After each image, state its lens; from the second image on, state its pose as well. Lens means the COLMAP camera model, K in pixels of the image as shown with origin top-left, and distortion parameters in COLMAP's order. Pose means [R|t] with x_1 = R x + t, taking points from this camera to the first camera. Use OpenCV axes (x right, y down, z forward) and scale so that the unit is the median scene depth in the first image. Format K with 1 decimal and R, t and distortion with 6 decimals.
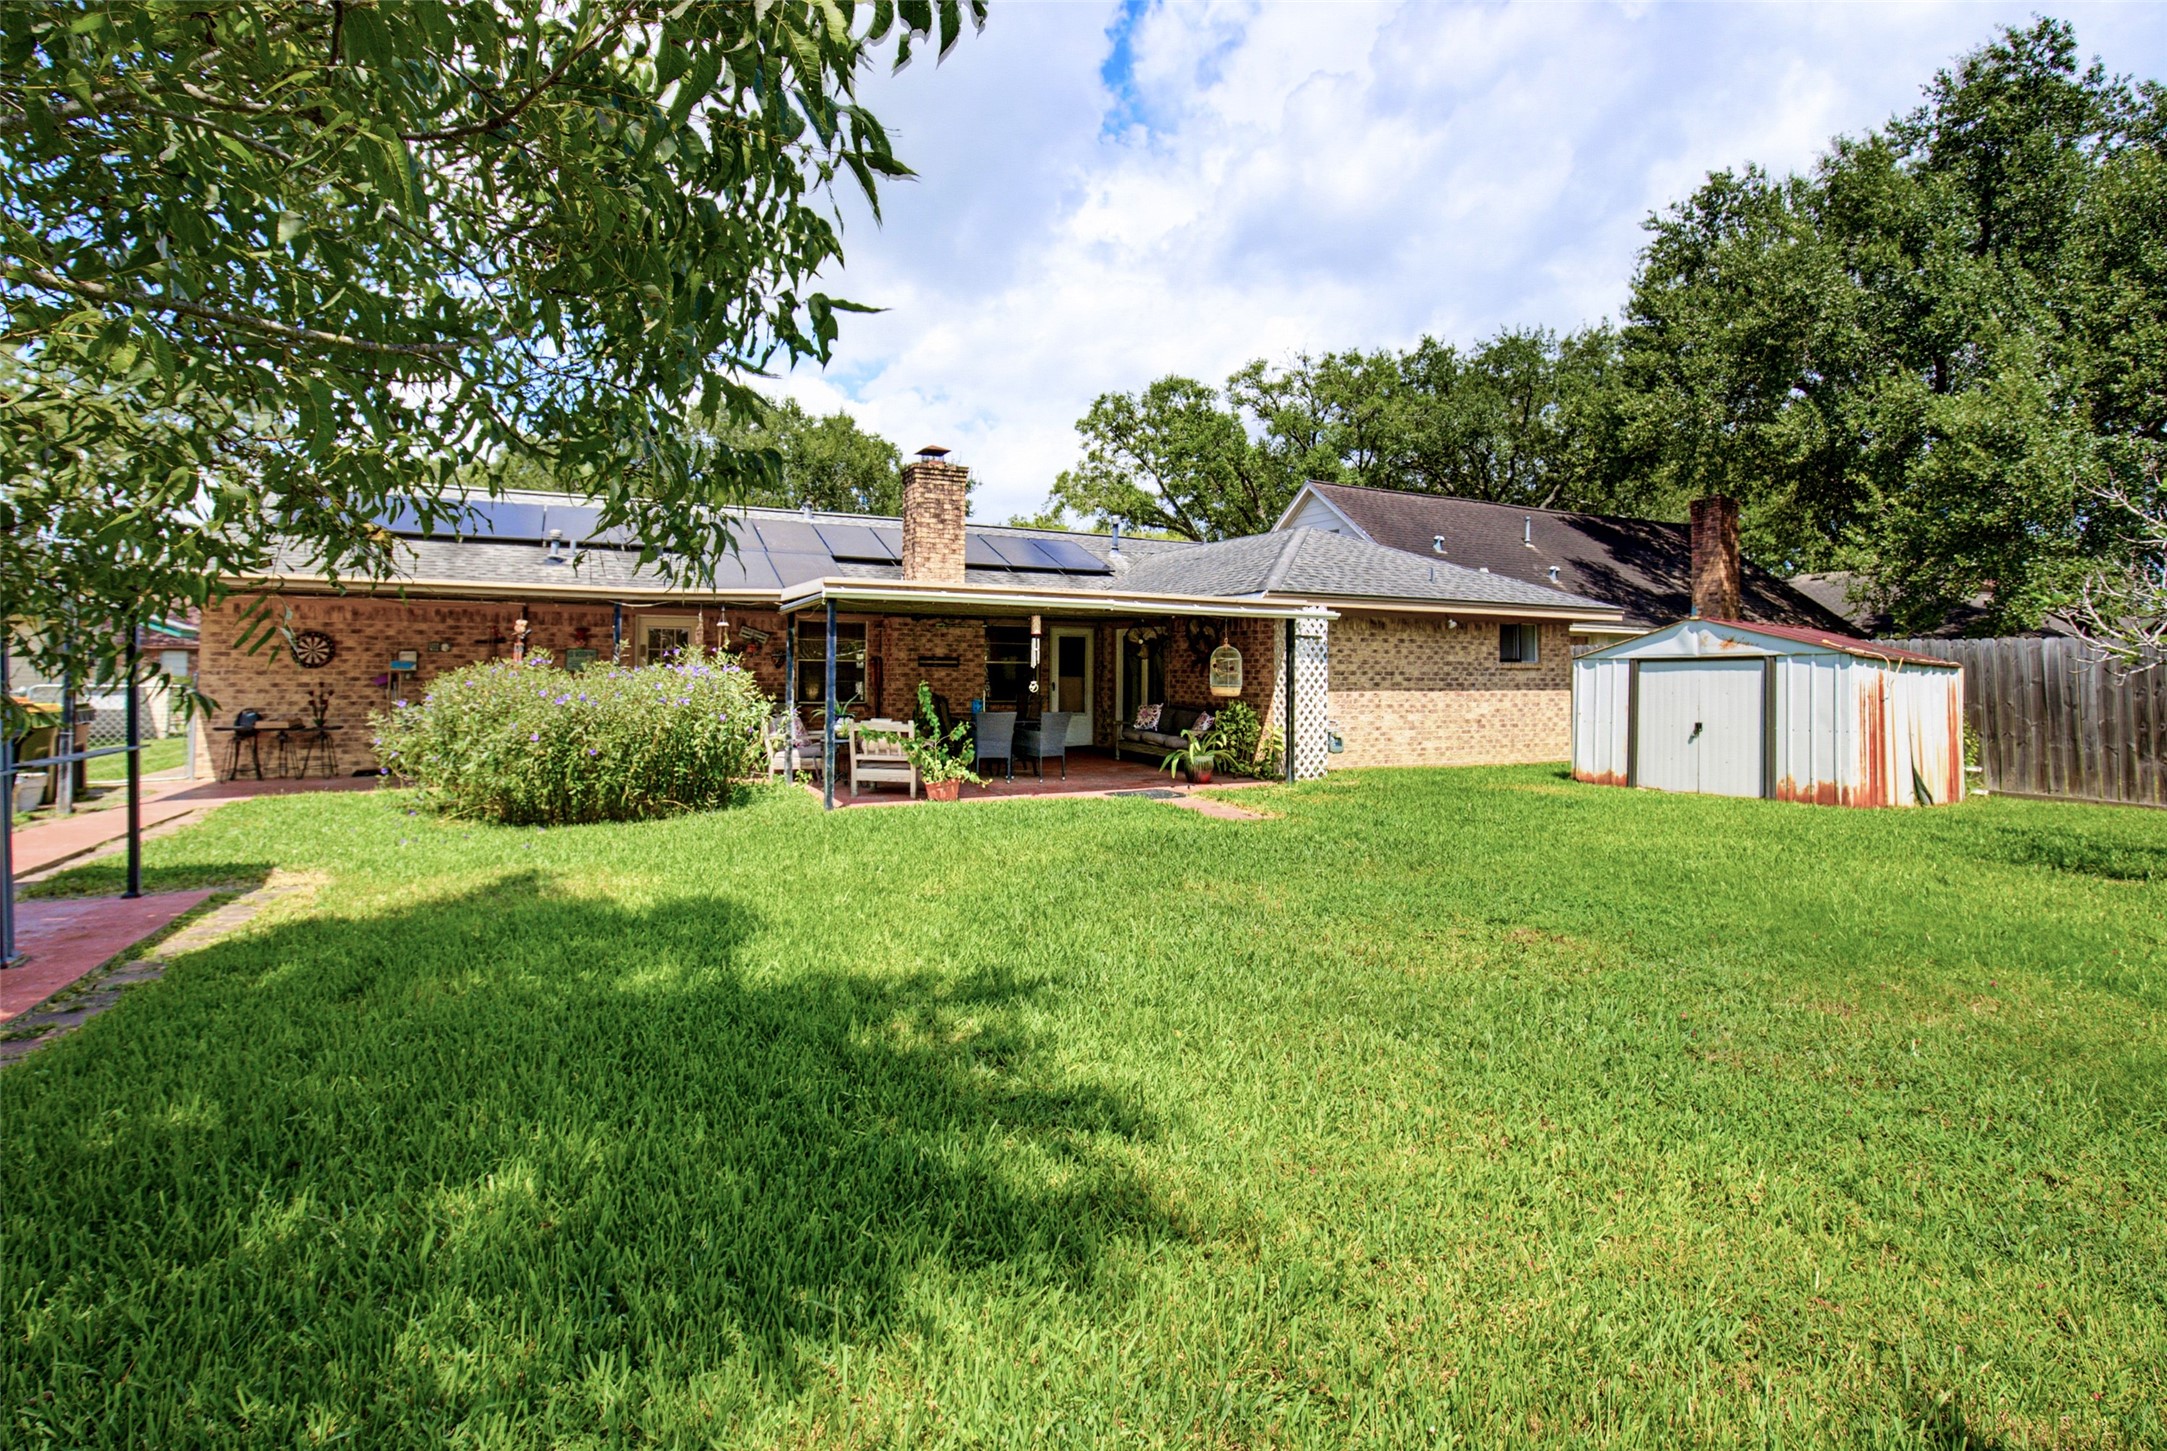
lens RADIAL K [[998.3, 0, 1064.7], [0, 998.3, 689.4], [0, 0, 1]] dist [-0.000714, 0.000073]
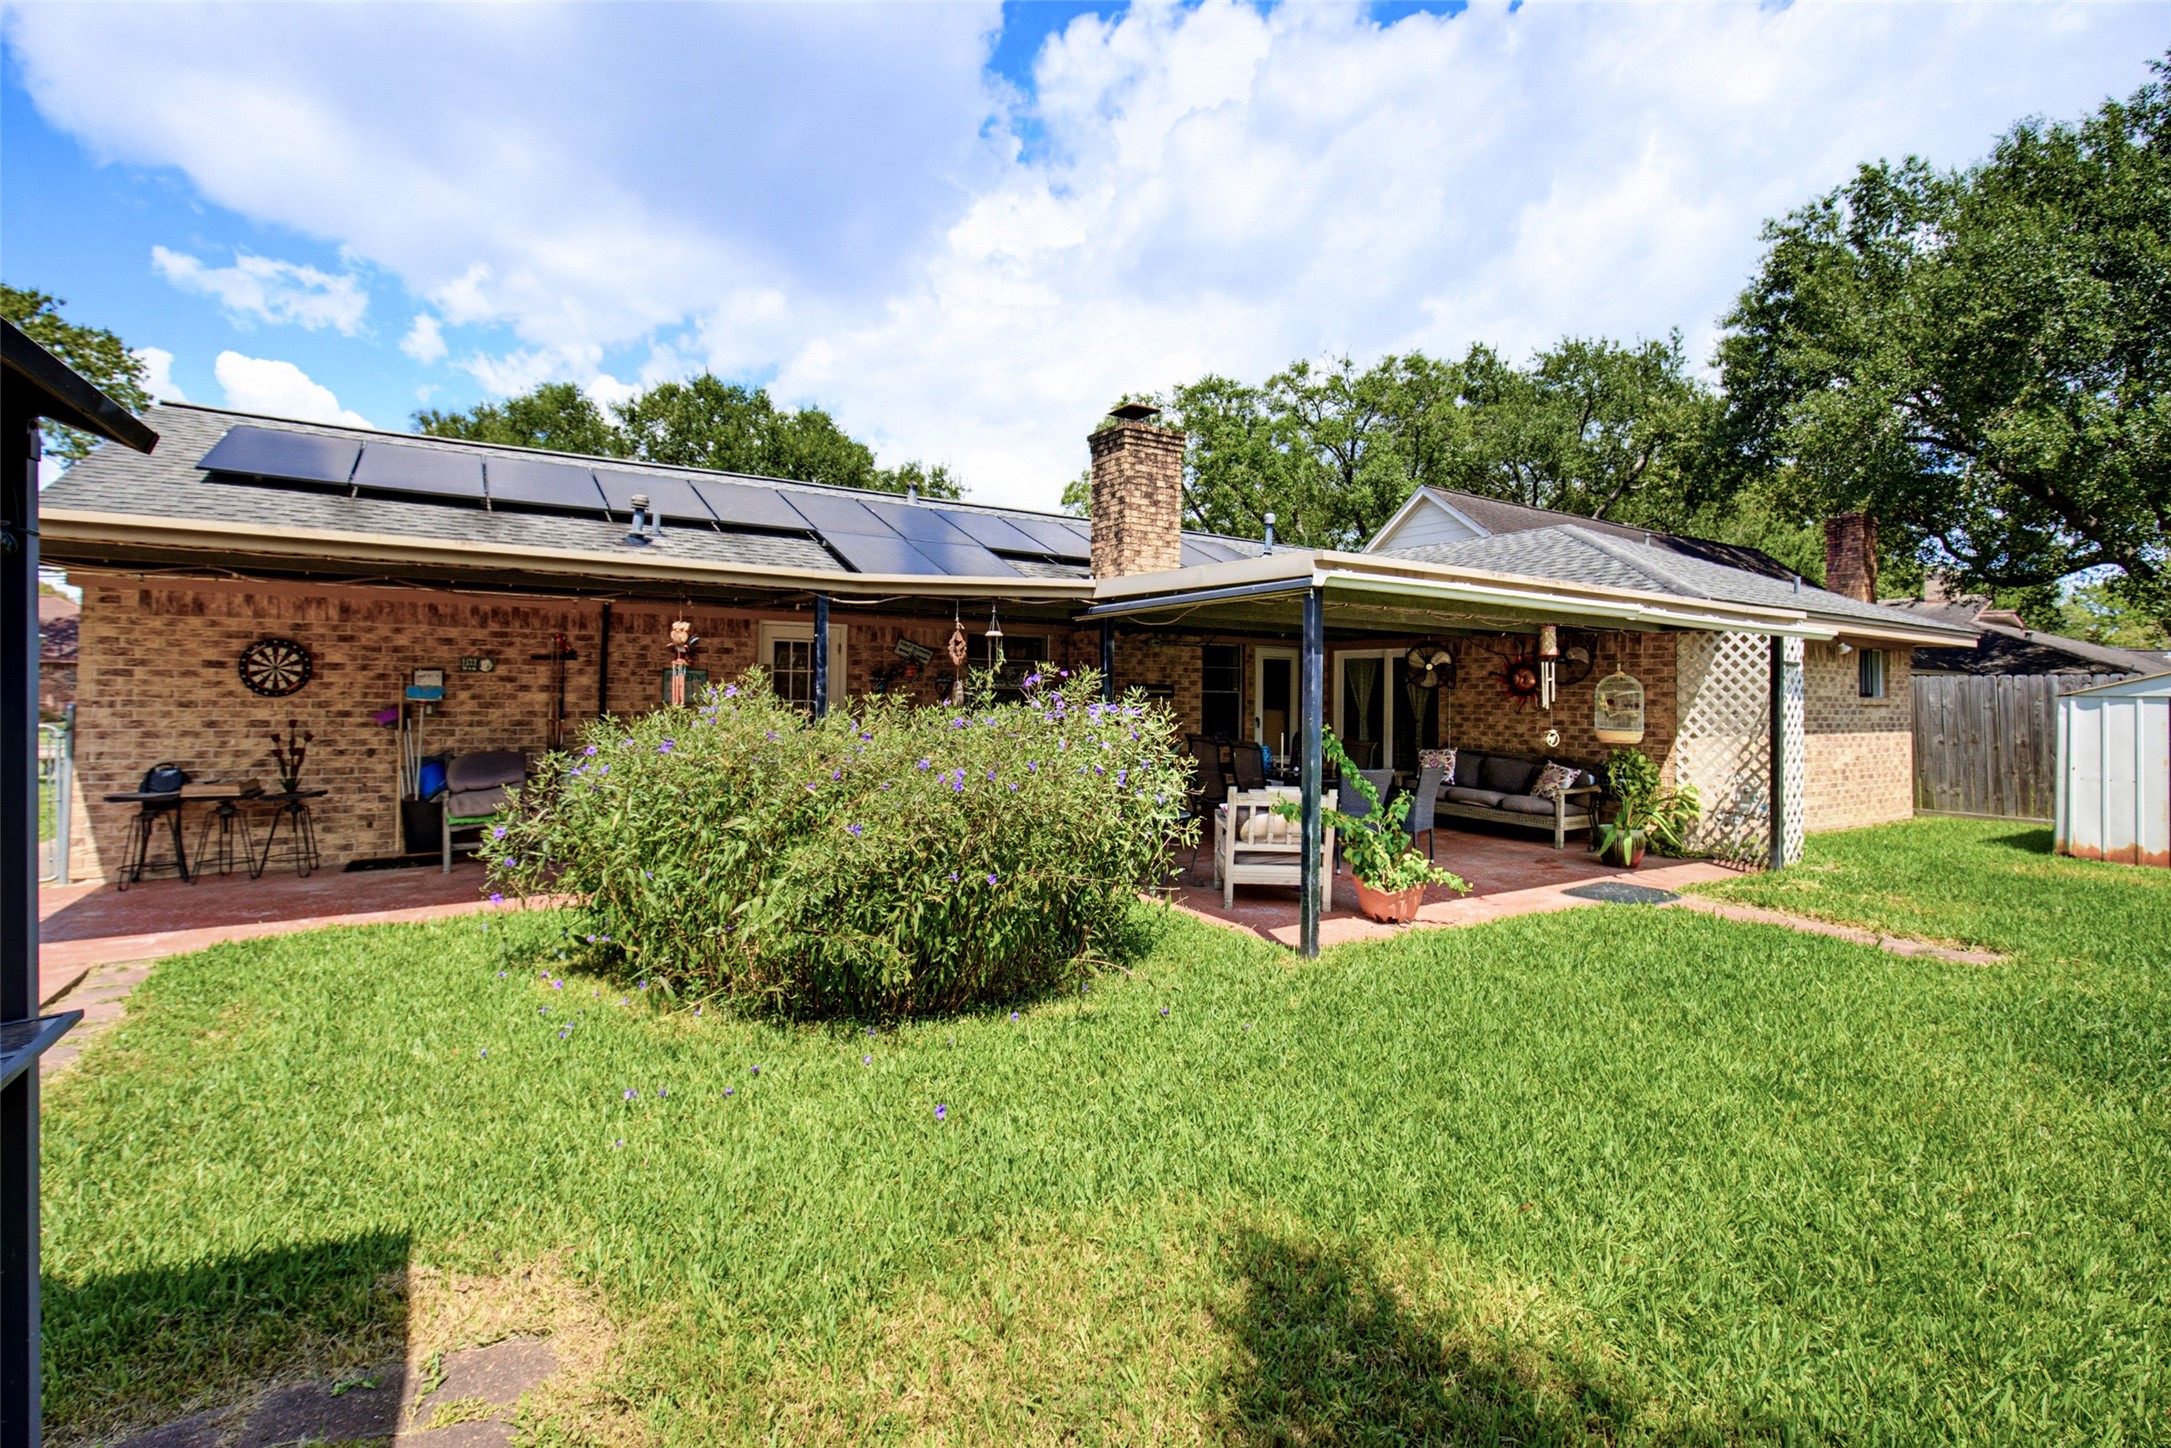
lens RADIAL K [[988.1, 0, 1080.1], [0, 988.1, 712.4], [0, 0, 1]] dist [-0.000401, -0.000058]
pose [[0.994258, 0.005241, 0.106885, -0.308115], [-0.005405, 0.999985, 0.001246, -0.014449], [-0.106877, -0.001817, 0.994271, 0.321495]]
